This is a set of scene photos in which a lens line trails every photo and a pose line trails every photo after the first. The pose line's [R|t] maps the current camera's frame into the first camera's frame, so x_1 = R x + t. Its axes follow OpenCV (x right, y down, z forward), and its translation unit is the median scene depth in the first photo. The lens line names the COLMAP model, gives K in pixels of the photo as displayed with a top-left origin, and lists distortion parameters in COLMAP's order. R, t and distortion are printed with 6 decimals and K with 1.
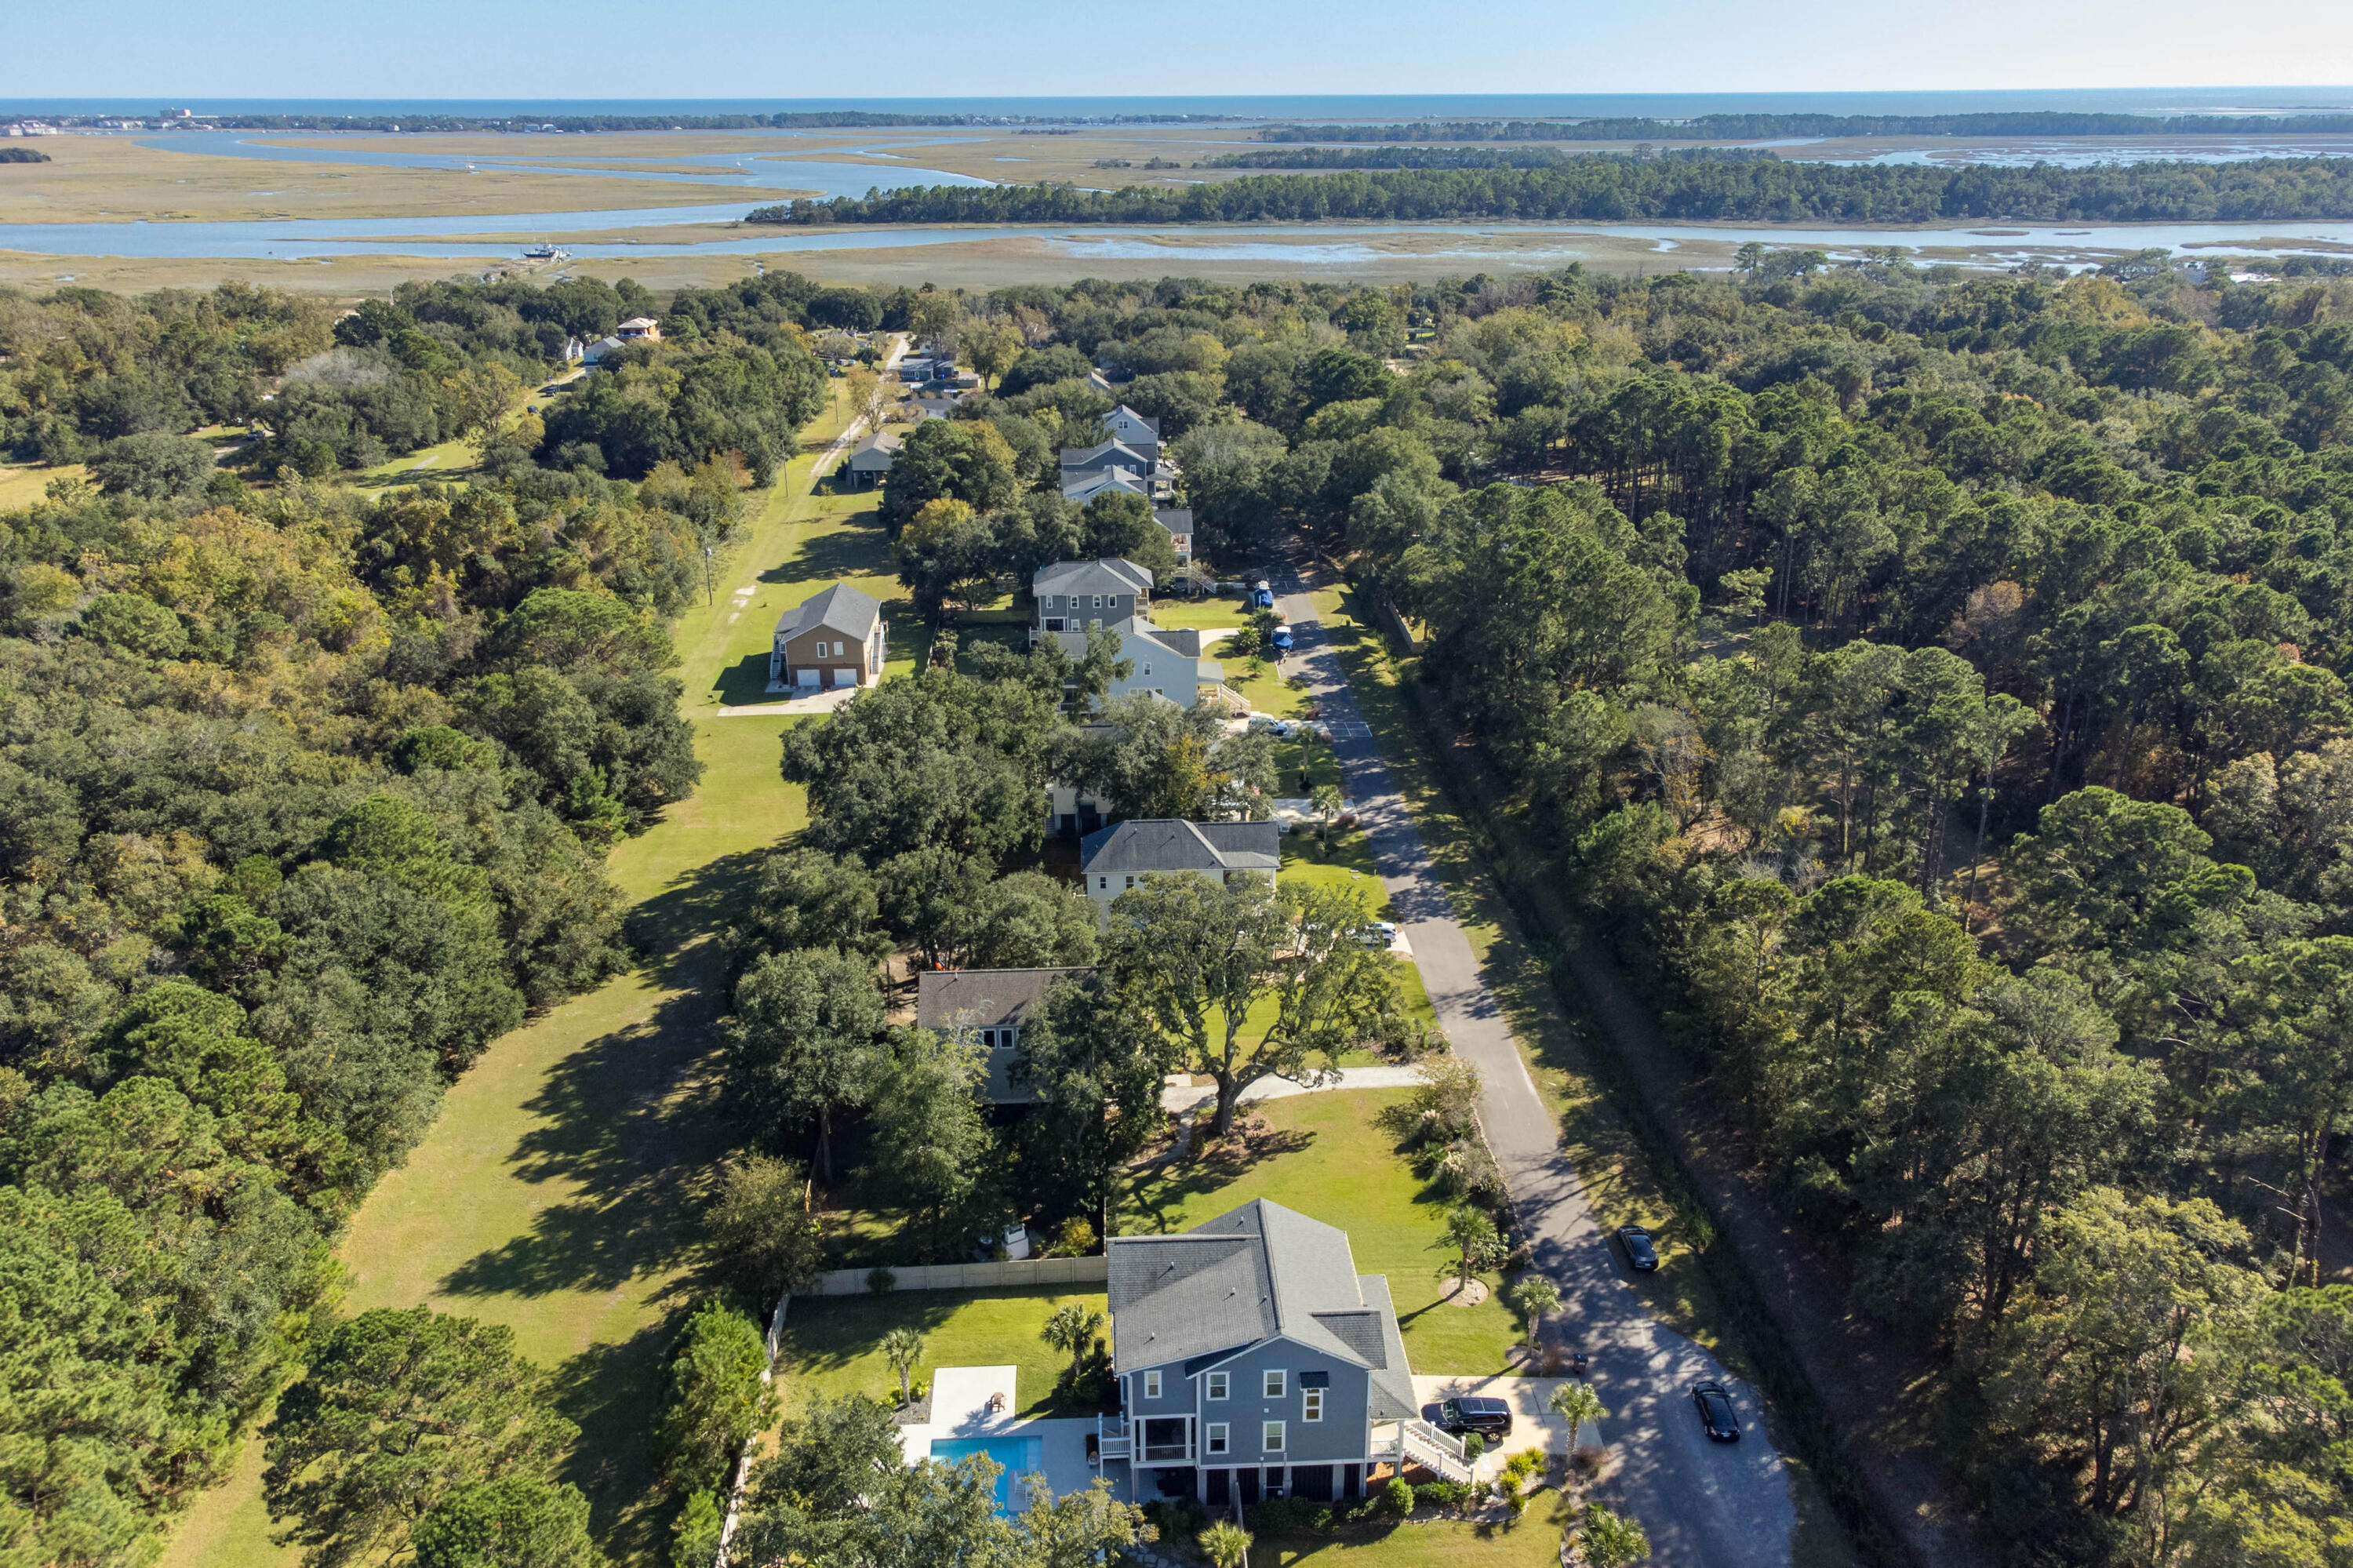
lens RADIAL K [[1797.9, 0, 1176.5], [0, 1797.9, 784.0], [0, 0, 1]] dist [-0.001300, 0.031495]
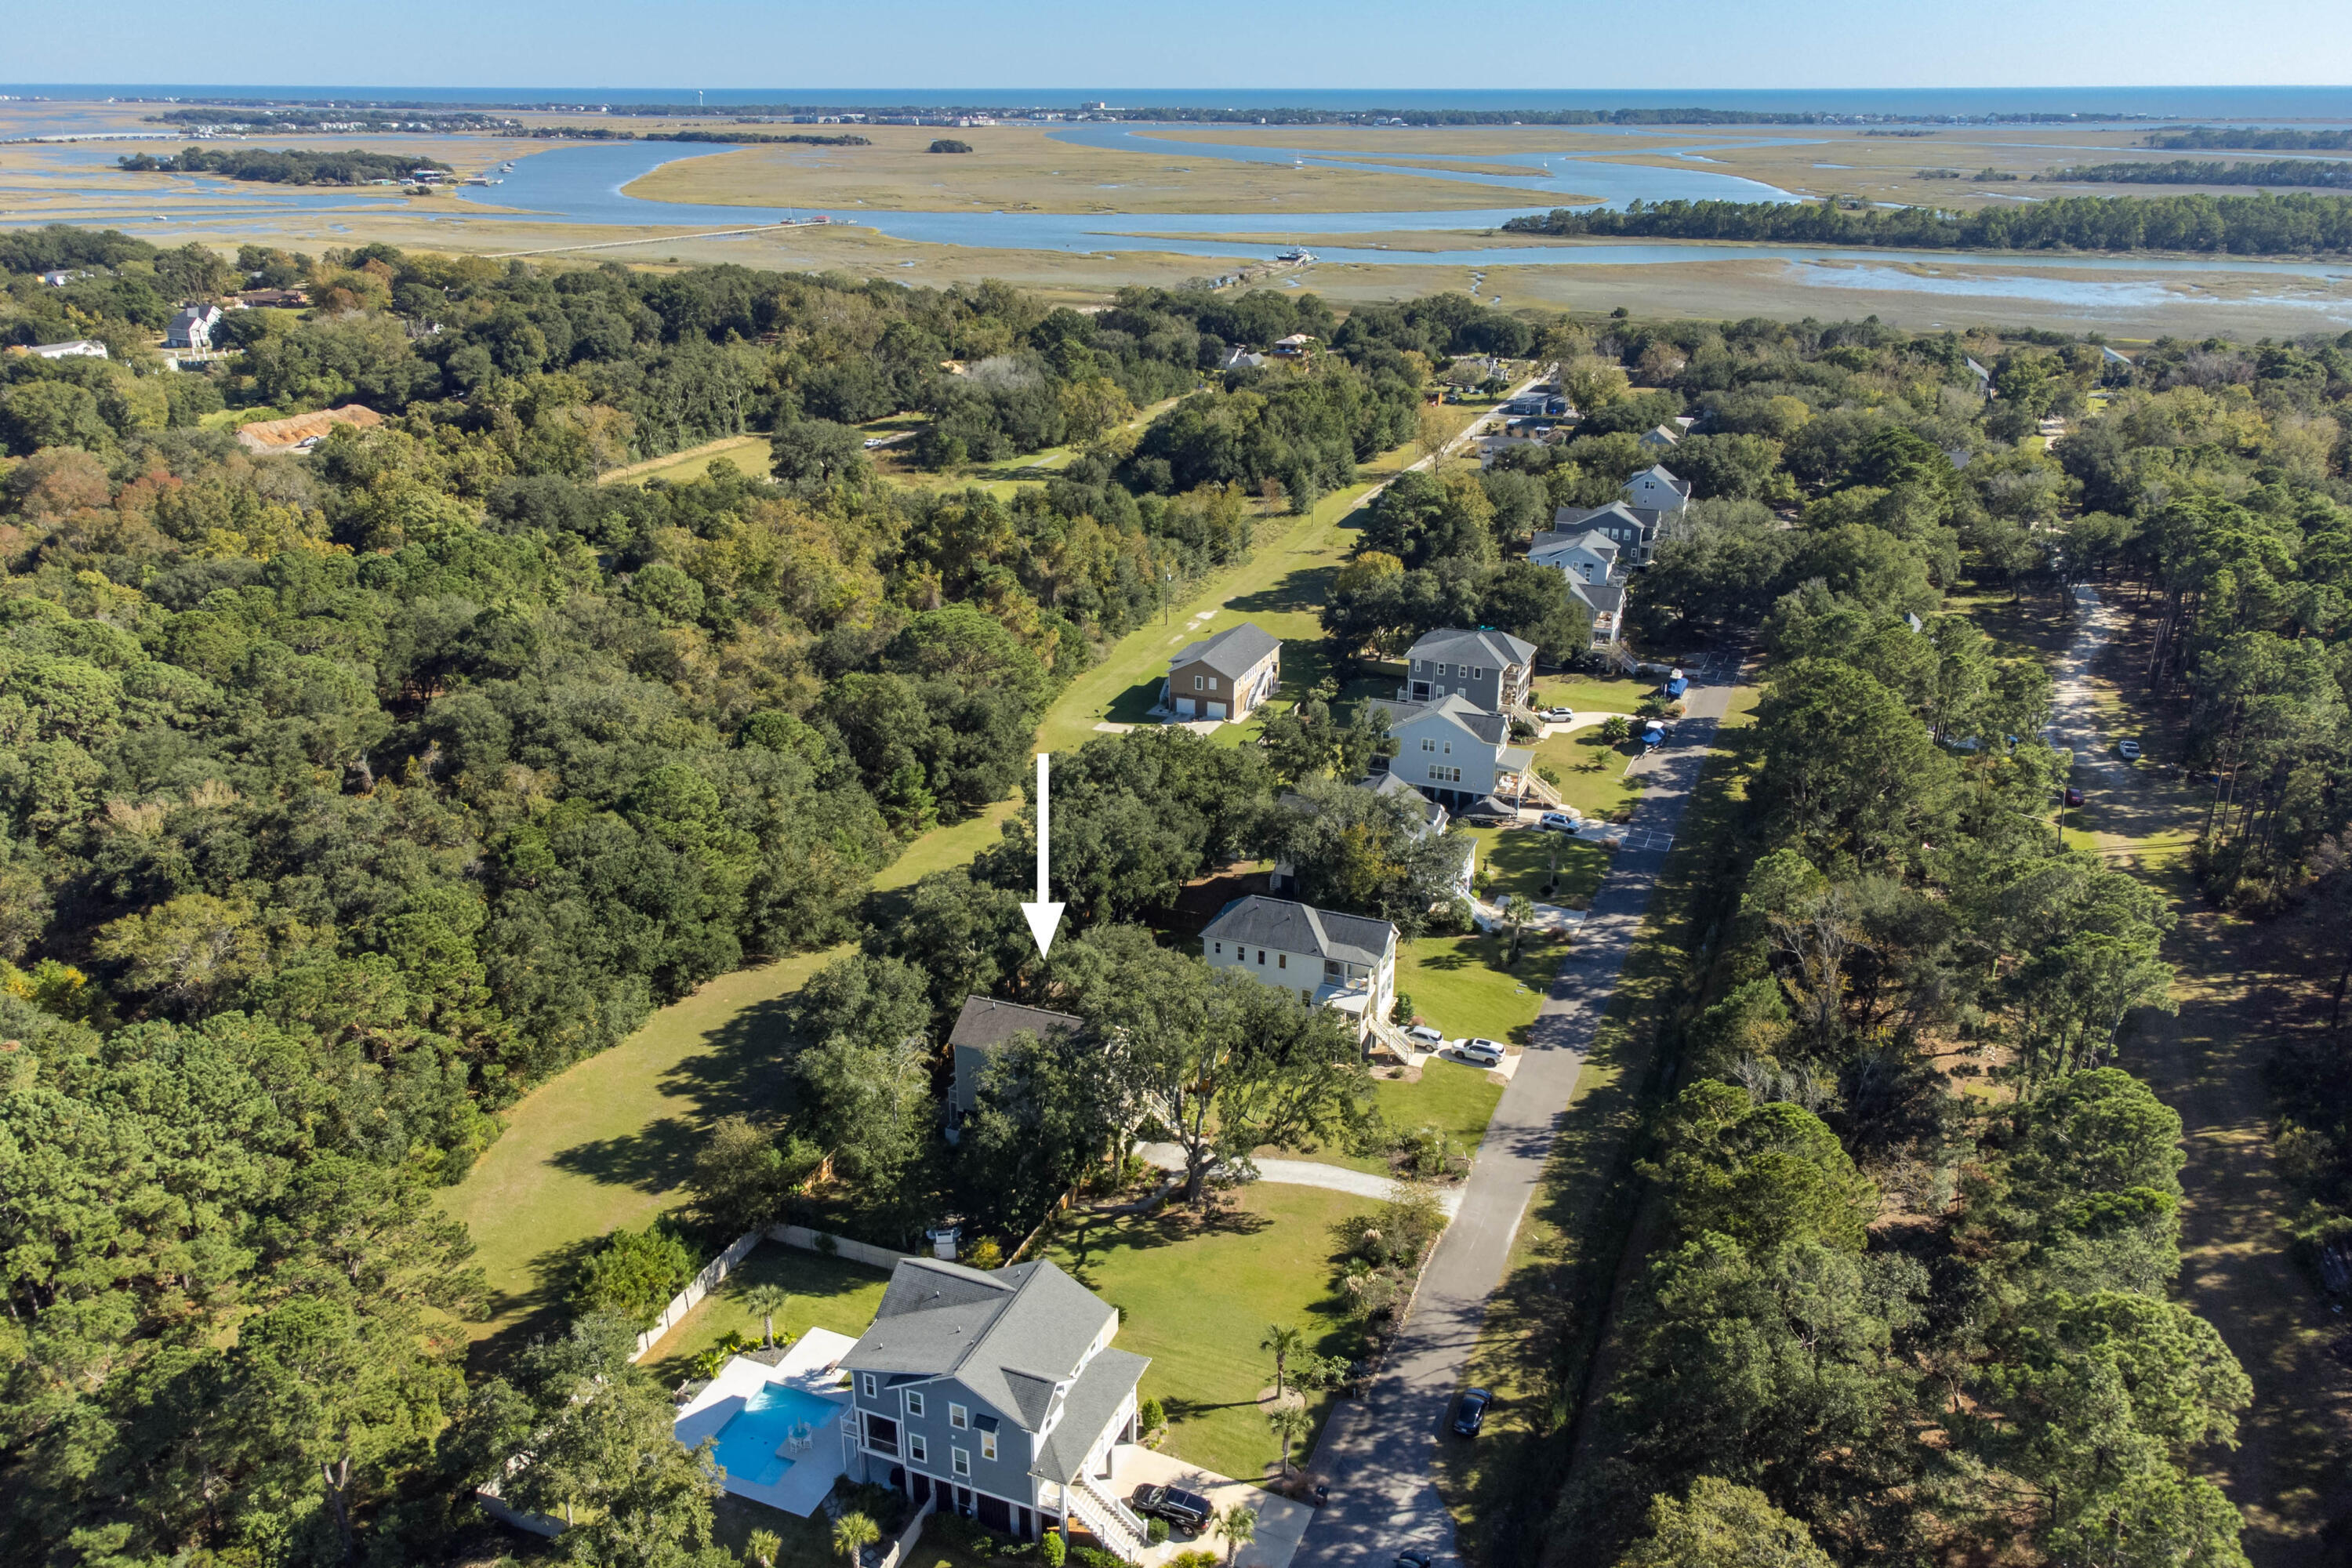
lens RADIAL K [[1789.9, 0, 1176.0], [0, 1789.9, 784.0], [0, 0, 1]] dist [-0.004045, 0.041821]
pose [[0.901801, 0.163556, -0.400007, 0.188138], [-0.160838, 0.986145, 0.040615, -0.044510], [0.401107, 0.027709, 0.915612, -0.002339]]
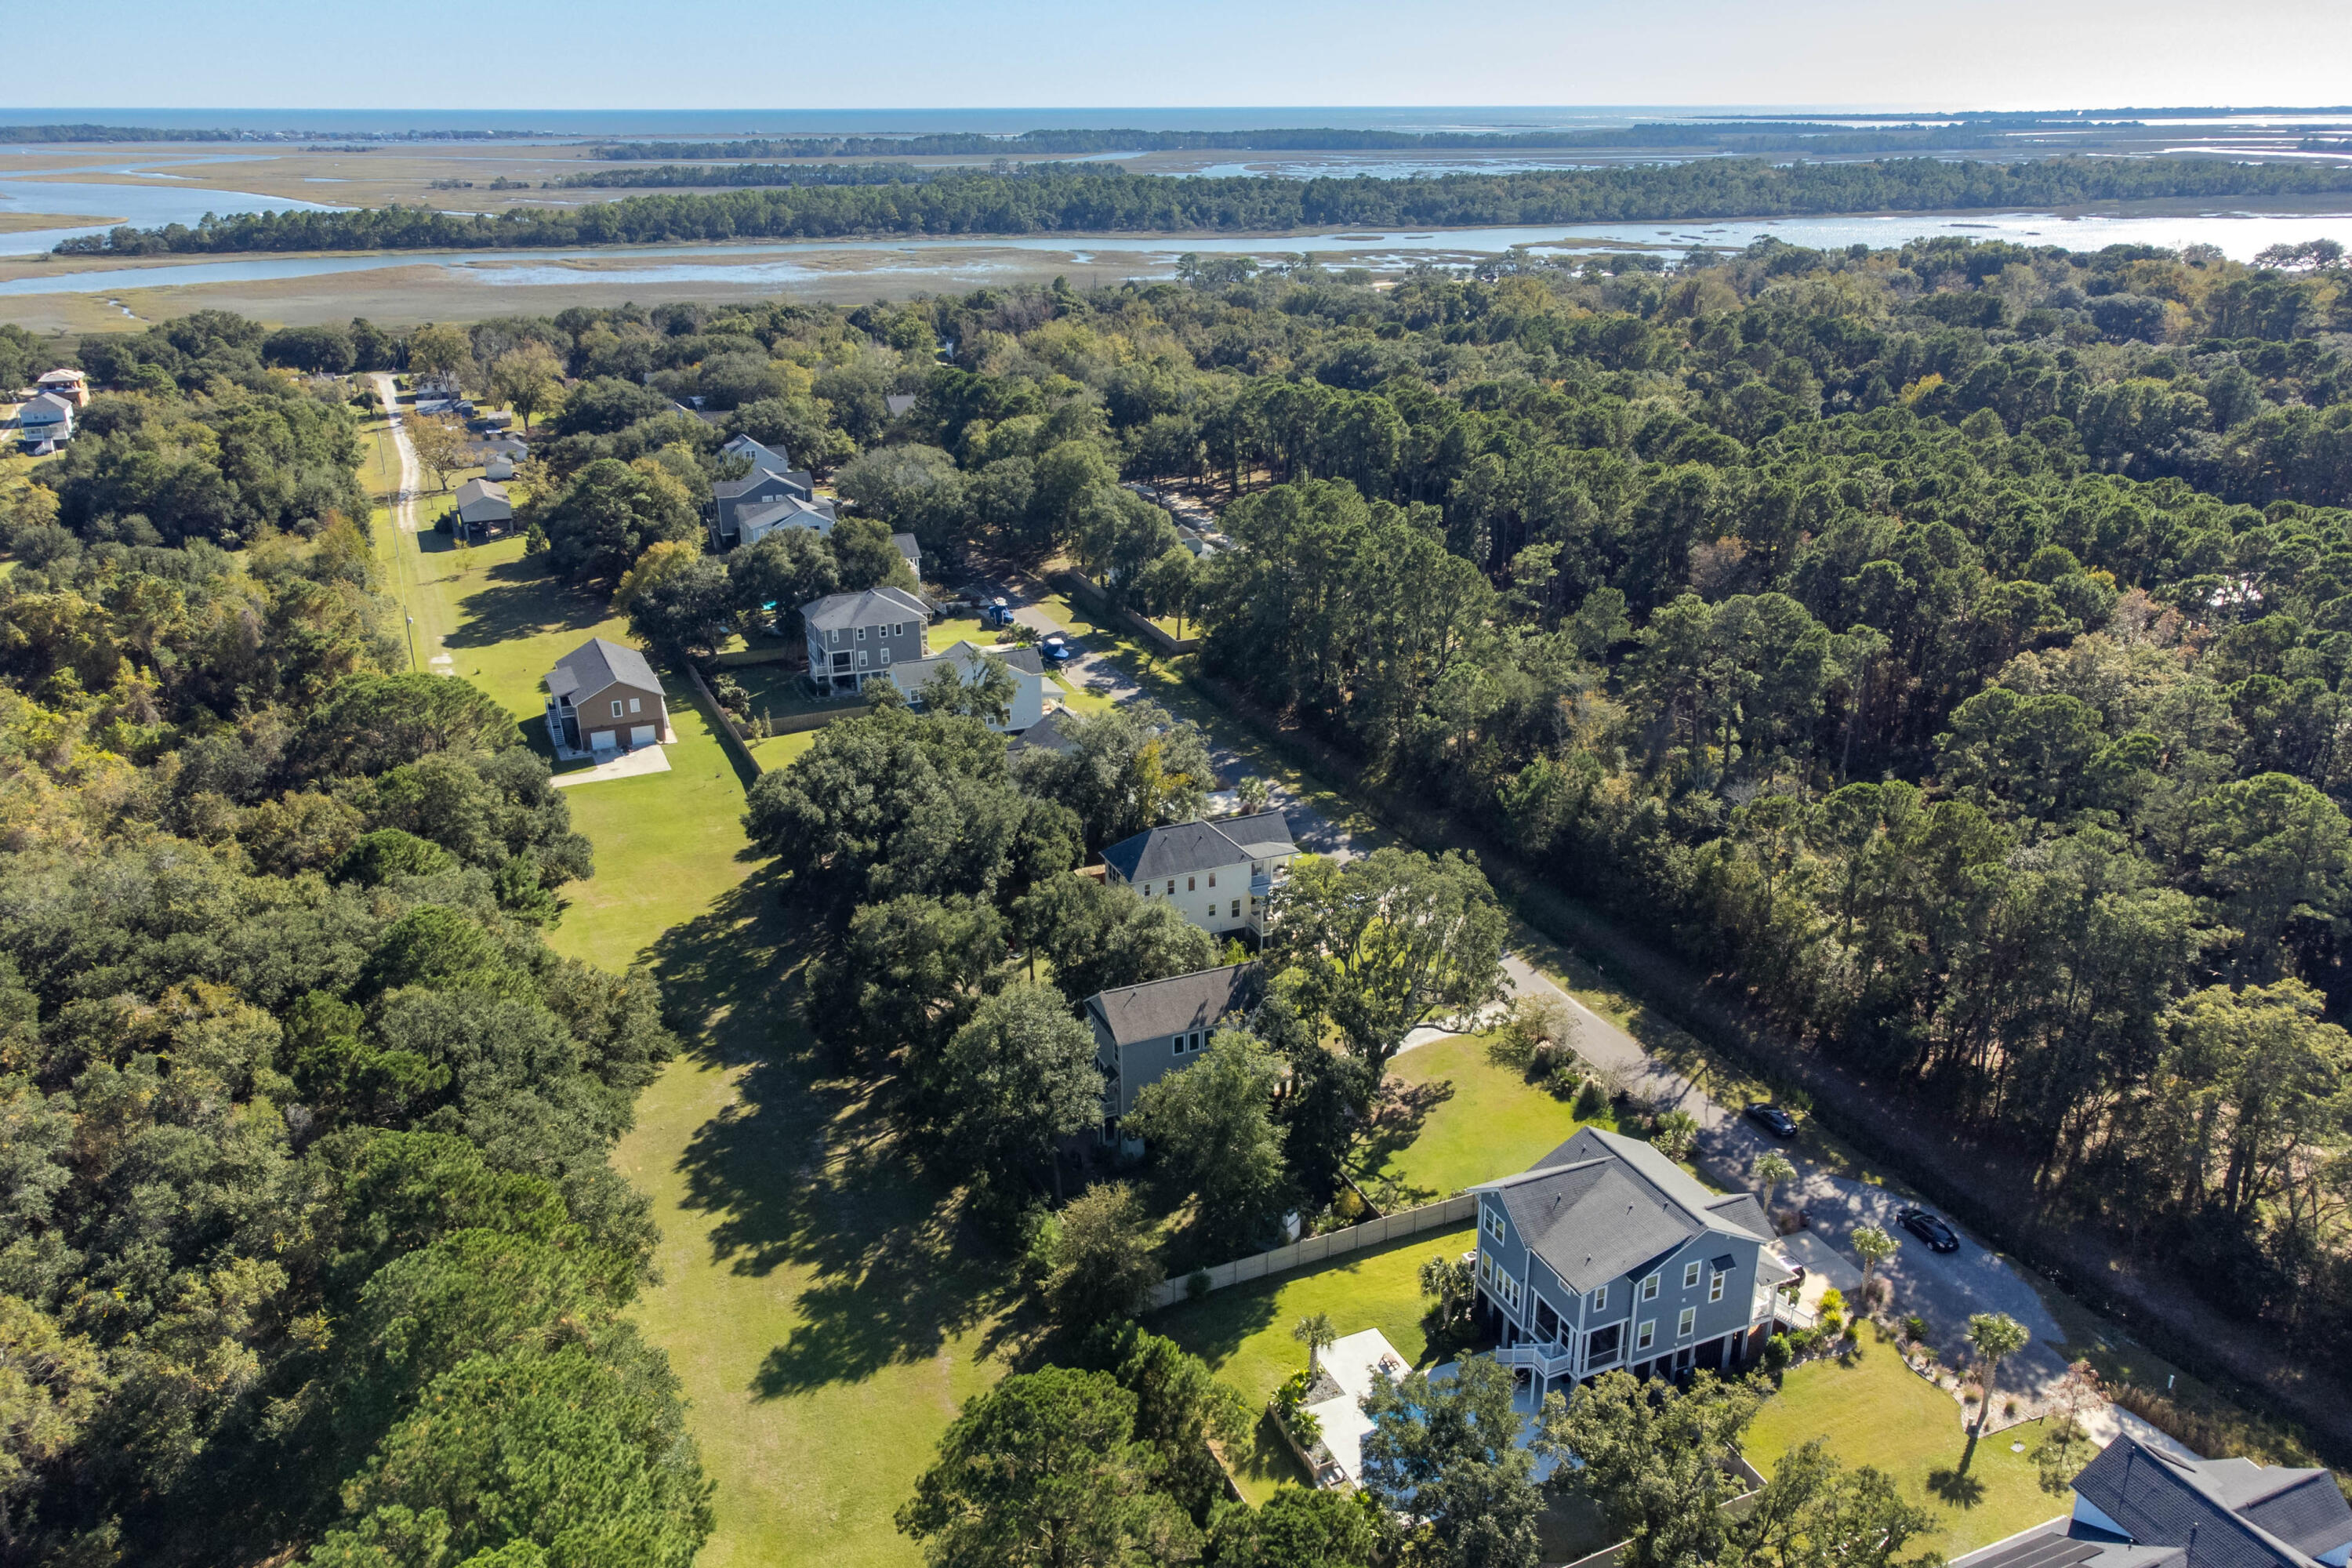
lens RADIAL K [[1789.9, 0, 1176.0], [0, 1789.9, 784.0], [0, 0, 1]] dist [-0.004045, 0.041821]
pose [[0.934797, -0.125009, 0.332456, -0.192237], [0.126910, 0.991784, 0.016082, -0.010687], [-0.331735, 0.027158, 0.942982, 0.011413]]
